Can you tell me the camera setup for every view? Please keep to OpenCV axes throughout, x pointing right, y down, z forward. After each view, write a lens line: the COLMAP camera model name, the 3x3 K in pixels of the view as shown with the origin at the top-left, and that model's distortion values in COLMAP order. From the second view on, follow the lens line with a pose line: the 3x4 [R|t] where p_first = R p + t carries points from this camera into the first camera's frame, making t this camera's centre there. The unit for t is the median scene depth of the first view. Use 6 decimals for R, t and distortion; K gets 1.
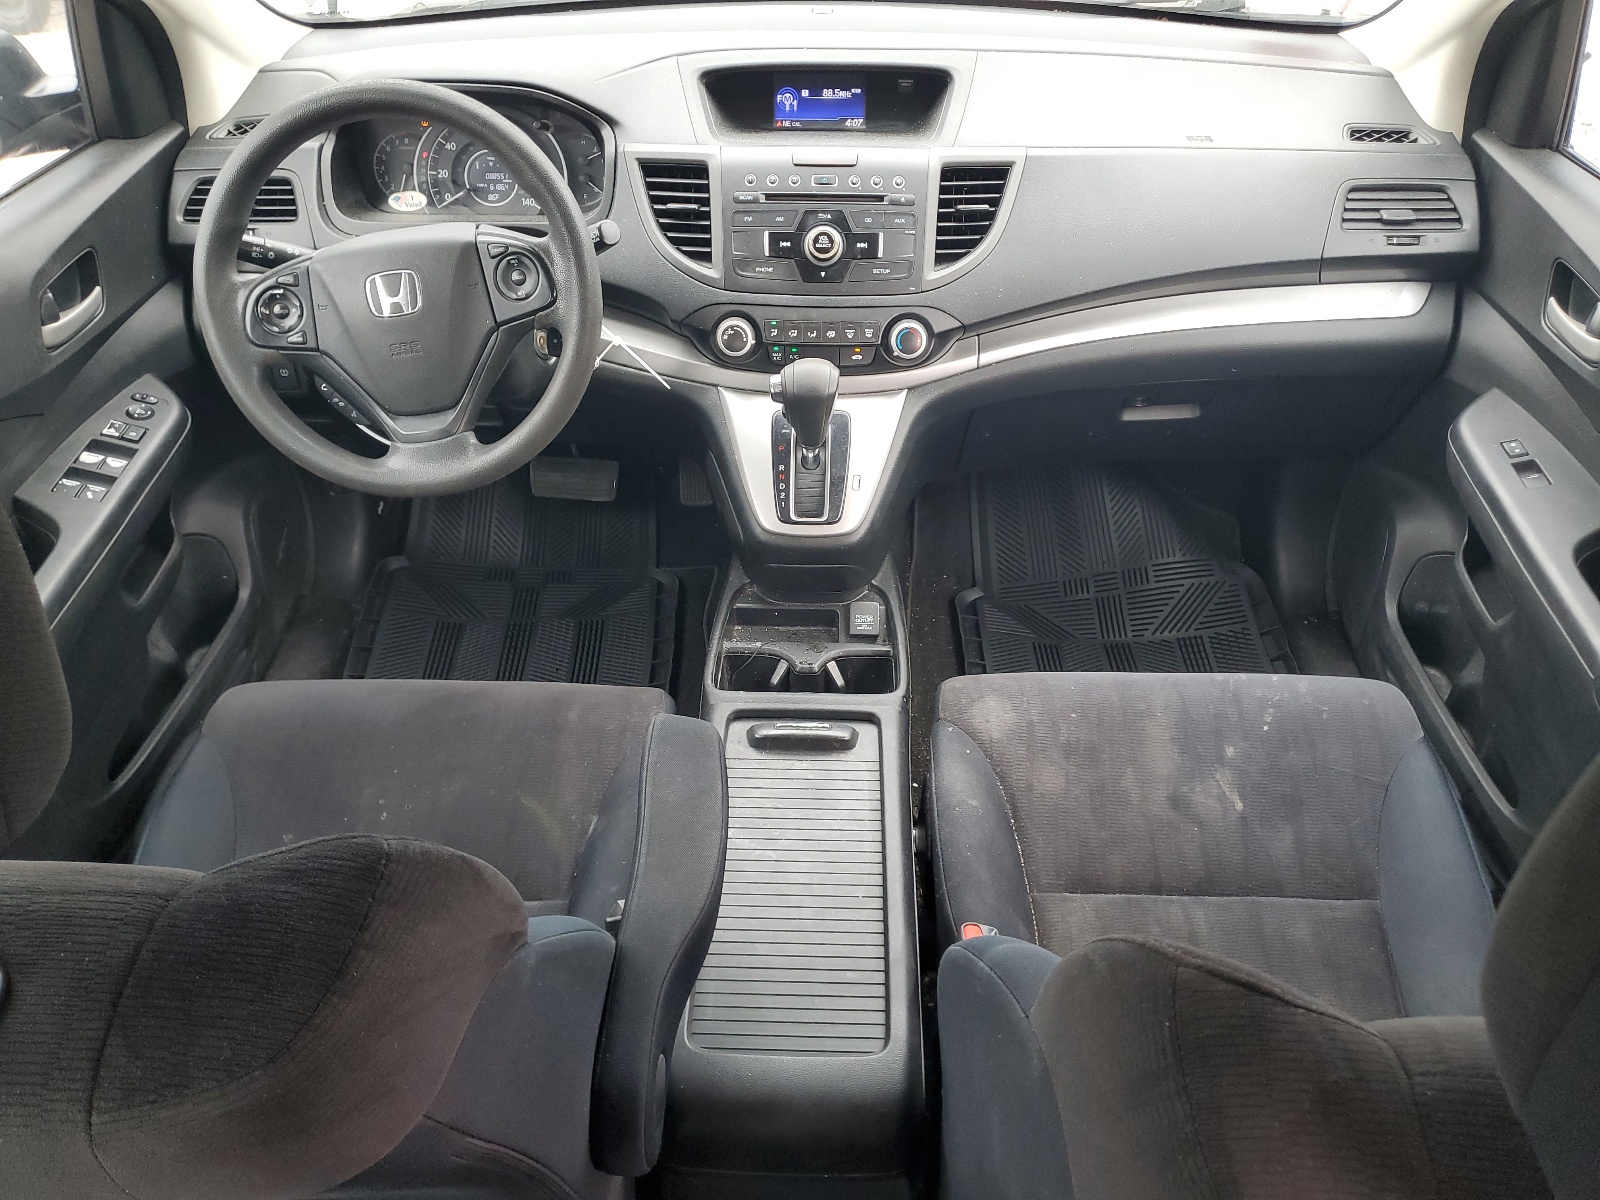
lens RADIAL K [[1214.5, 0, 799.5], [0, 1214.5, 600.2], [0, 0, 1]] dist [0.000444, 0.000017]
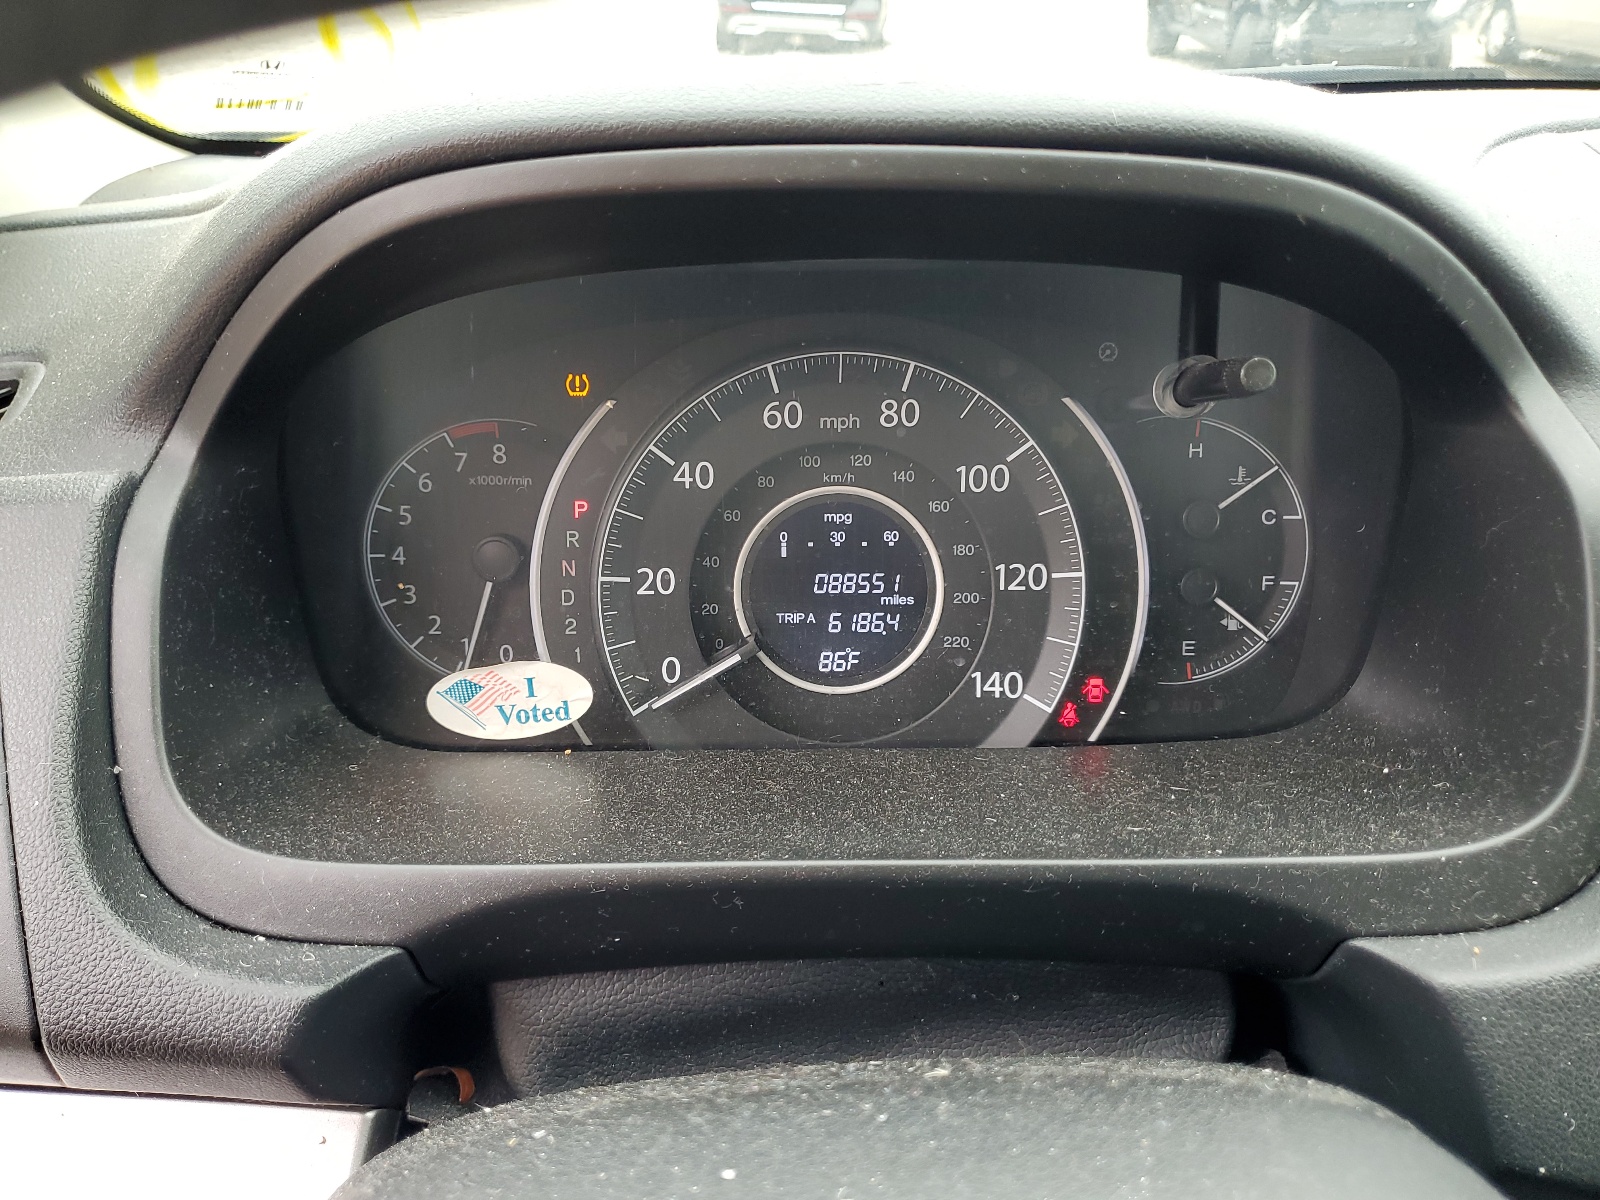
lens RADIAL K [[1214.5, 0, 800.1], [0, 1214.5, 600.0], [0, 0, 1]] dist [0.000444, 0.000017]
pose [[0.996922, -0.015925, 0.076766, -0.281969], [0.032117, 0.976176, -0.214588, -0.292639], [-0.071520, 0.216393, 0.973683, 0.756961]]
